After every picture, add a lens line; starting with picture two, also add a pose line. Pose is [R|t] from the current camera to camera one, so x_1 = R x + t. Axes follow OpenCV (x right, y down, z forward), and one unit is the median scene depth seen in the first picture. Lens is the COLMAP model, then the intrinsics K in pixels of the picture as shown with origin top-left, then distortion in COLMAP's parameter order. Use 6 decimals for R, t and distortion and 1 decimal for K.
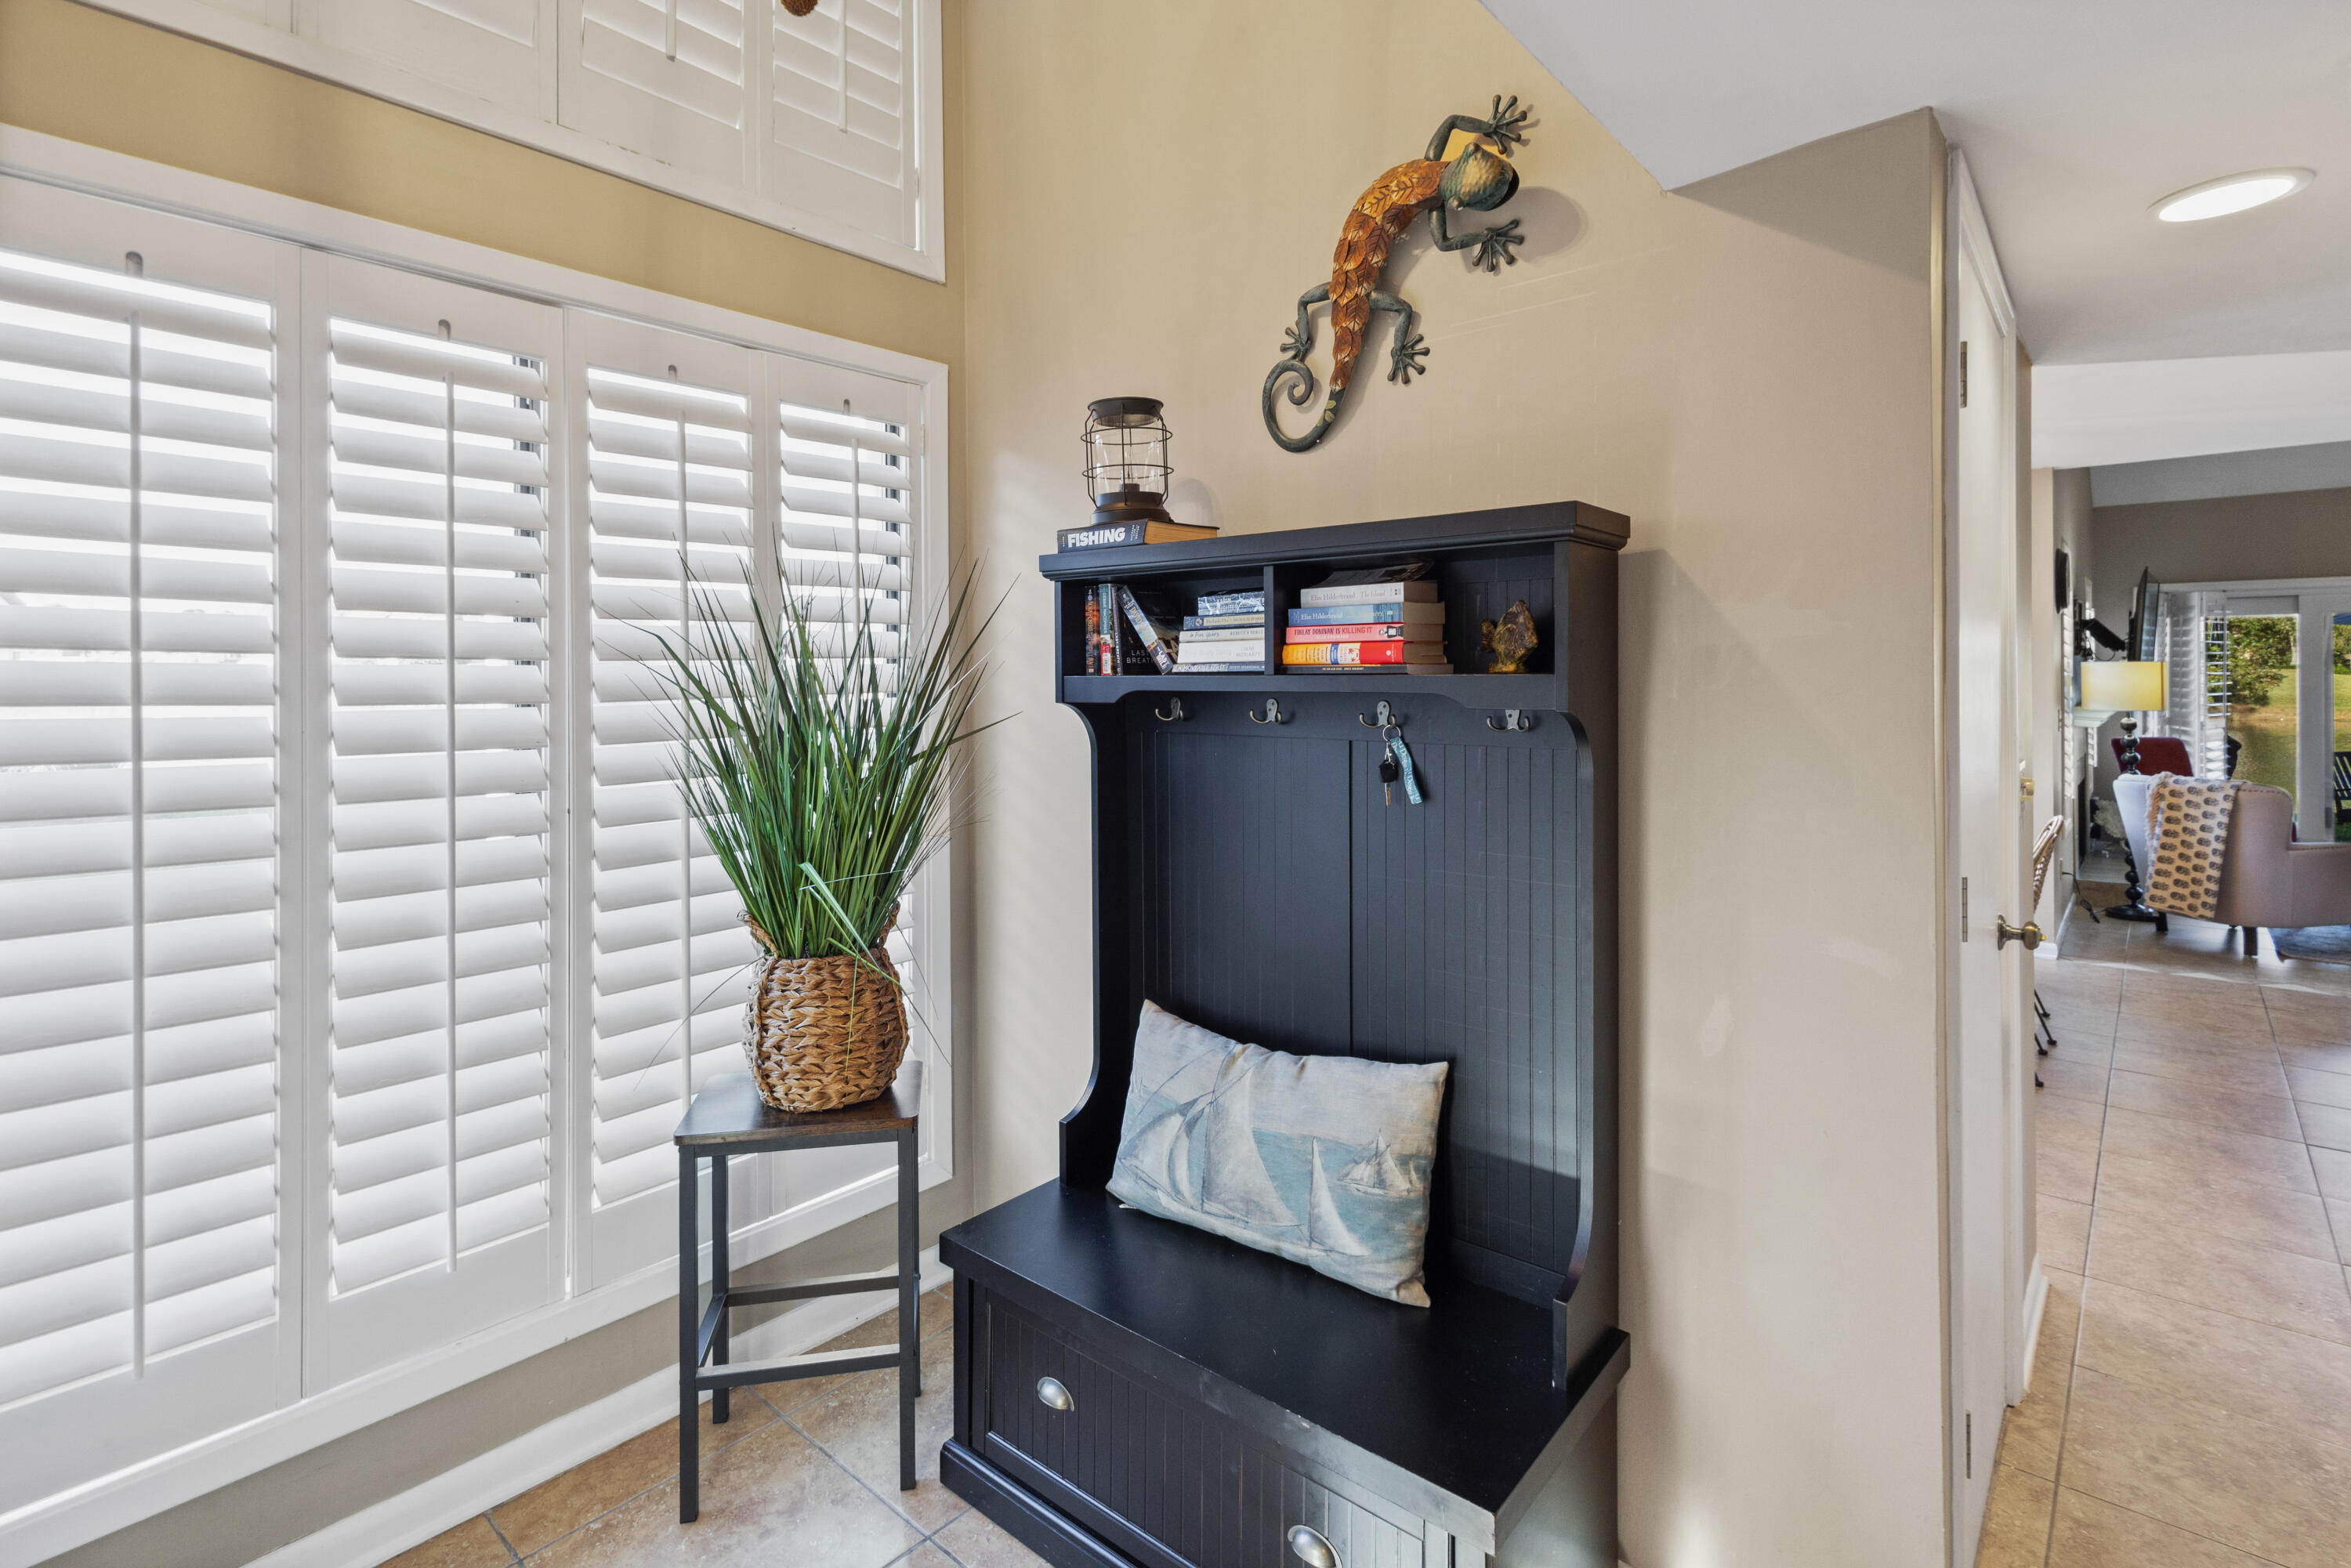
lens RADIAL K [[1111.2, 0, 1175.5], [0, 1111.2, 686.5], [0, 0, 1]] dist [0.002932, 0.000693]
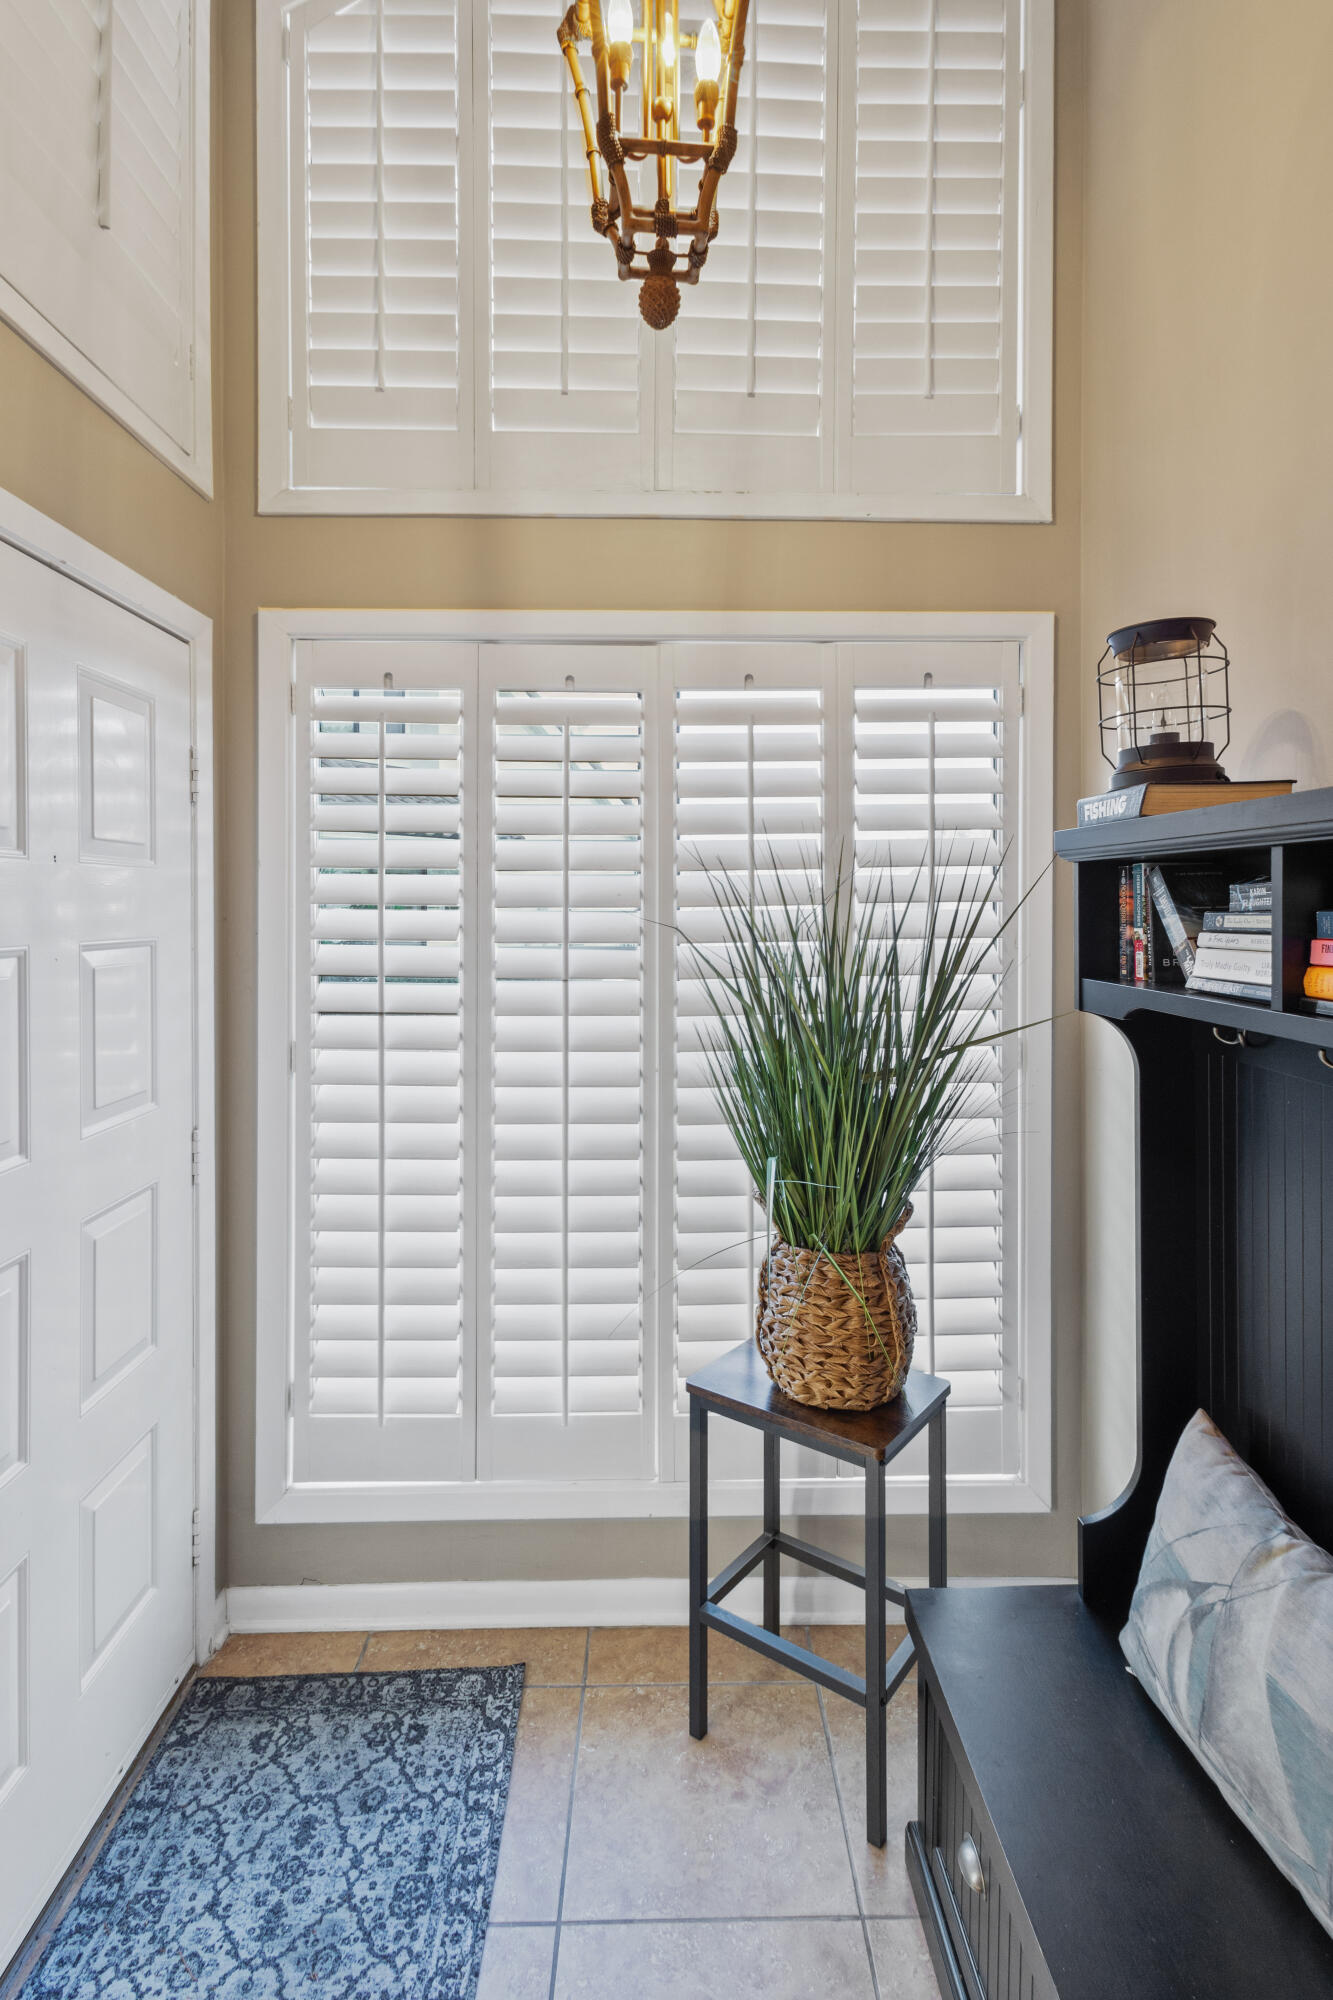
lens RADIAL K [[1005.1, 0, 686.6], [0, 1005.1, 910.6], [0, 0, 1]] dist [0.012603, -0.006767]
pose [[0.671517, 0.010500, -0.740914, 0.266712], [-0.008044, 0.999944, 0.006880, -0.065521], [0.740945, 0.001340, 0.671564, 0.303925]]
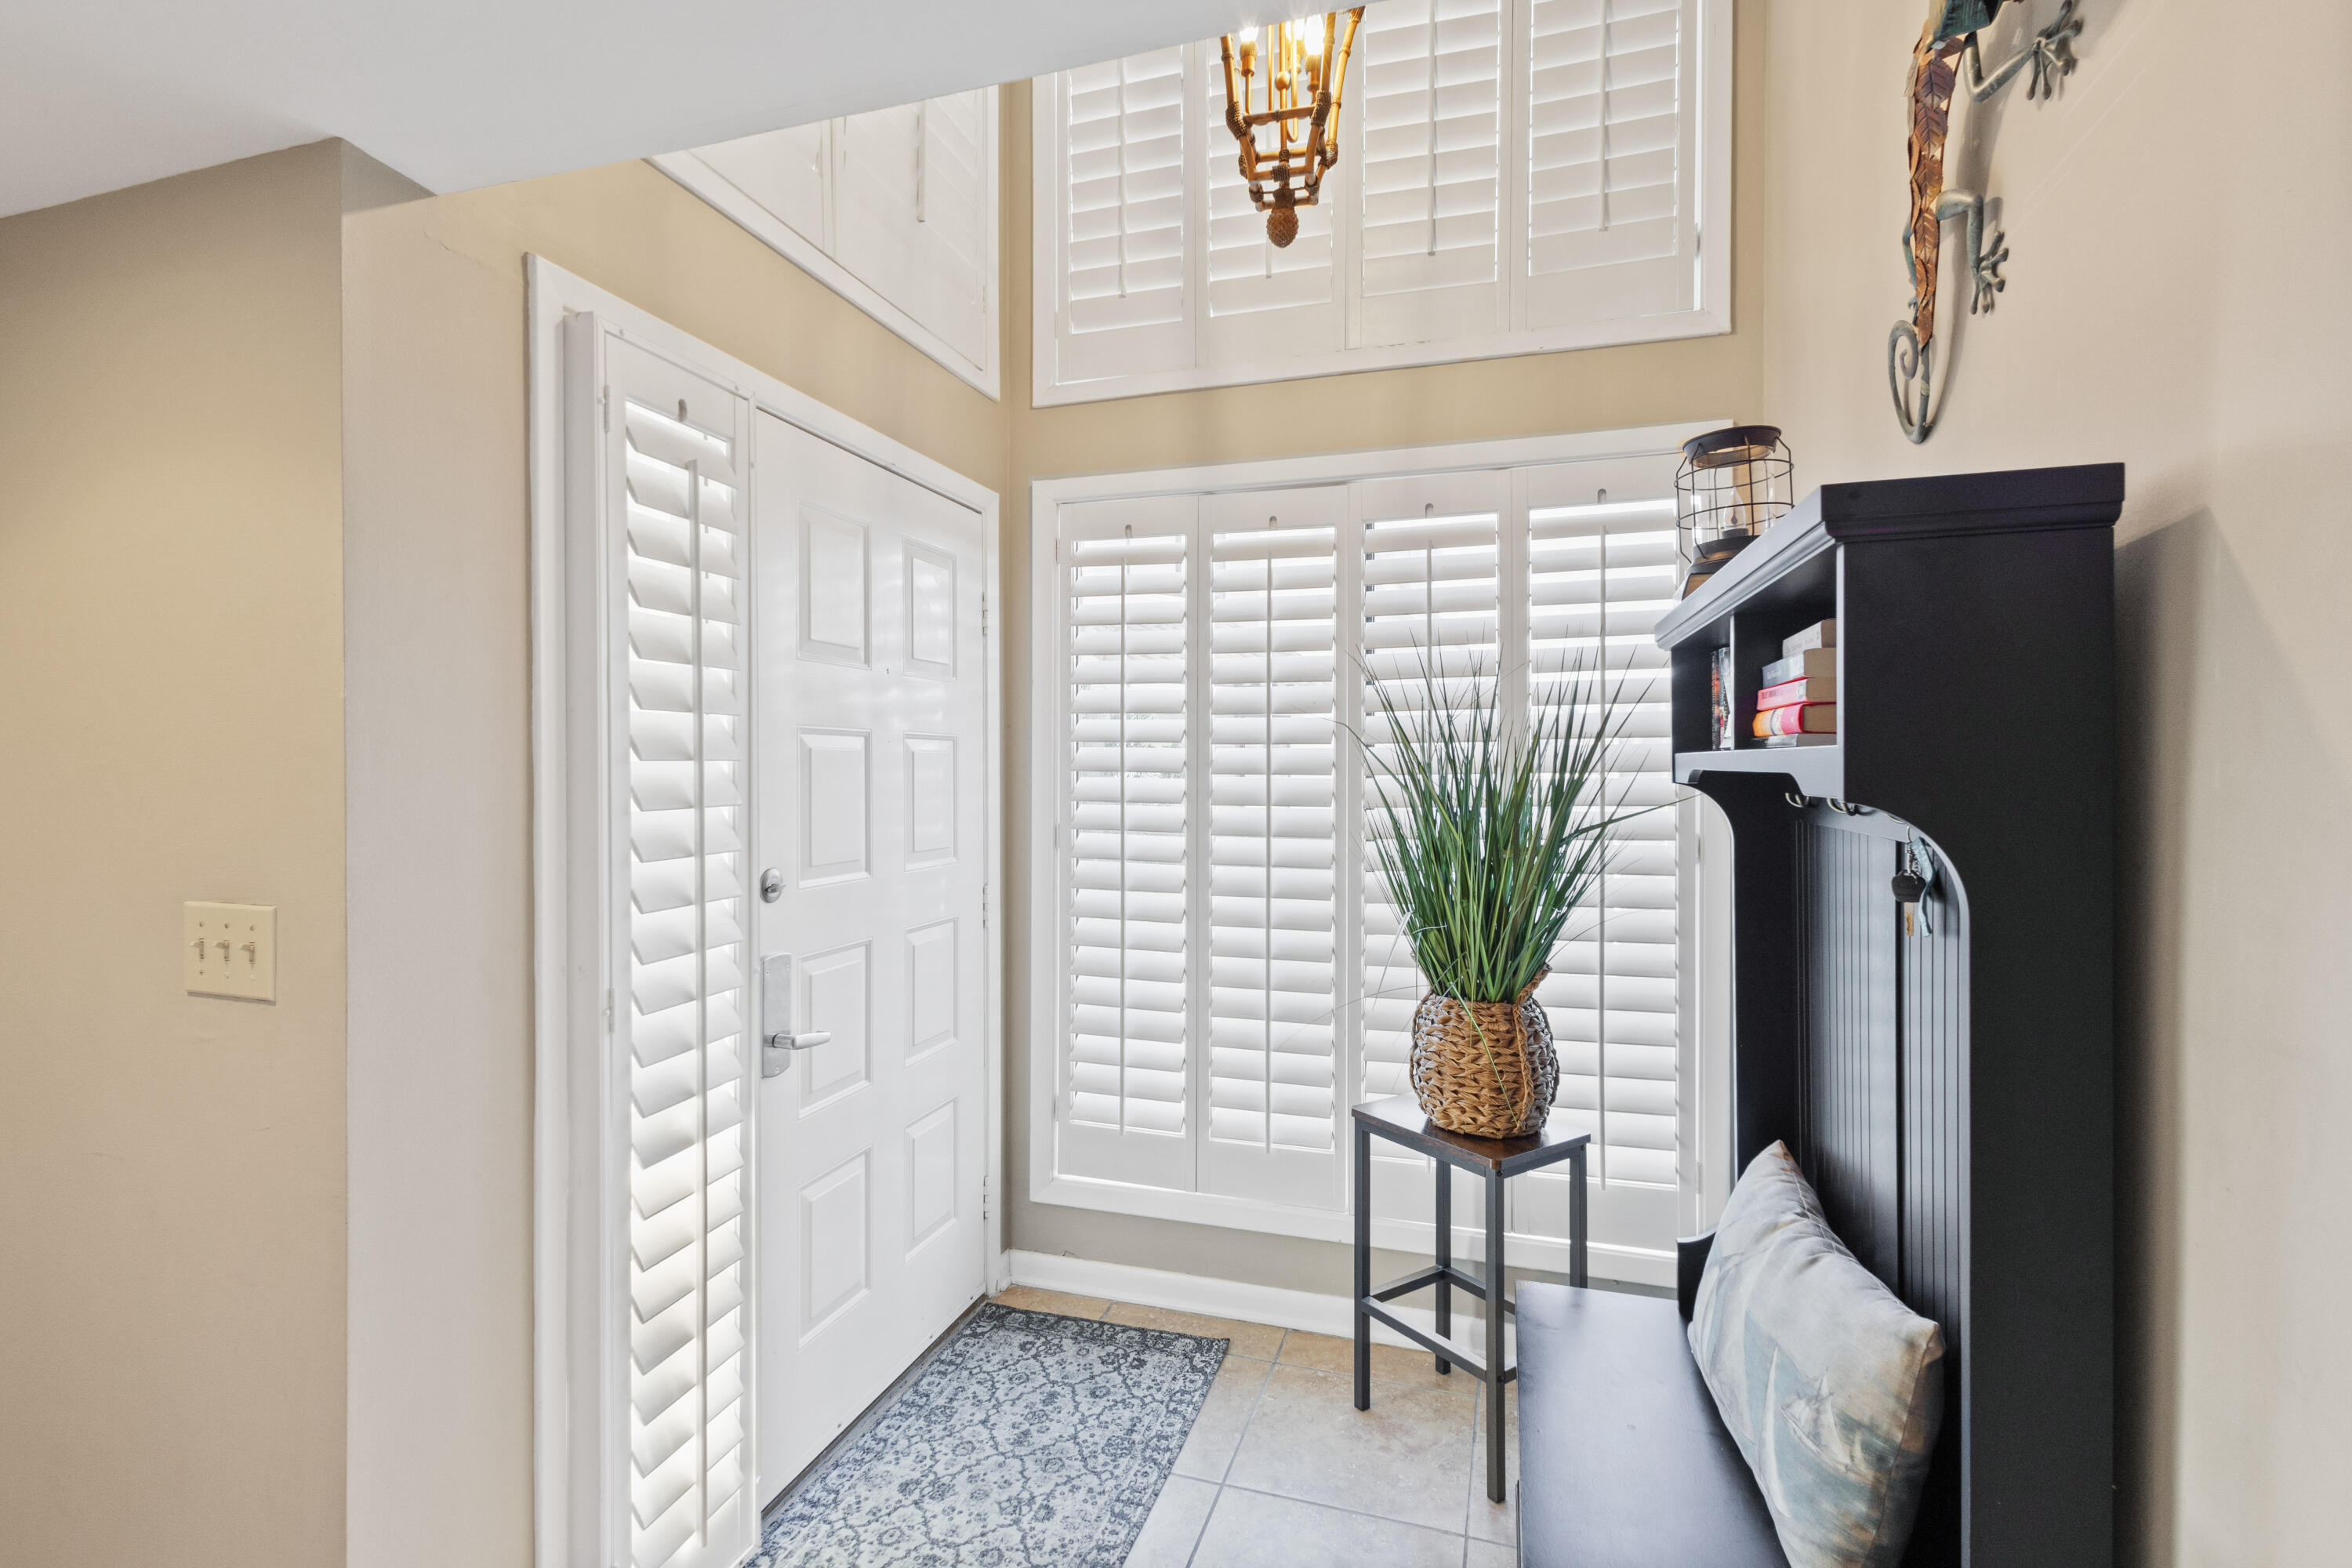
lens RADIAL K [[1097.8, 0, 1177.1], [0, 1097.8, 774.2], [0, 0, 1]] dist [0.002236, 0.000082]
pose [[0.393205, 0.012048, -0.919372, 0.602705], [-0.007566, 0.999923, 0.009868, 0.001968], [0.919420, 0.003076, 0.393266, 0.282408]]
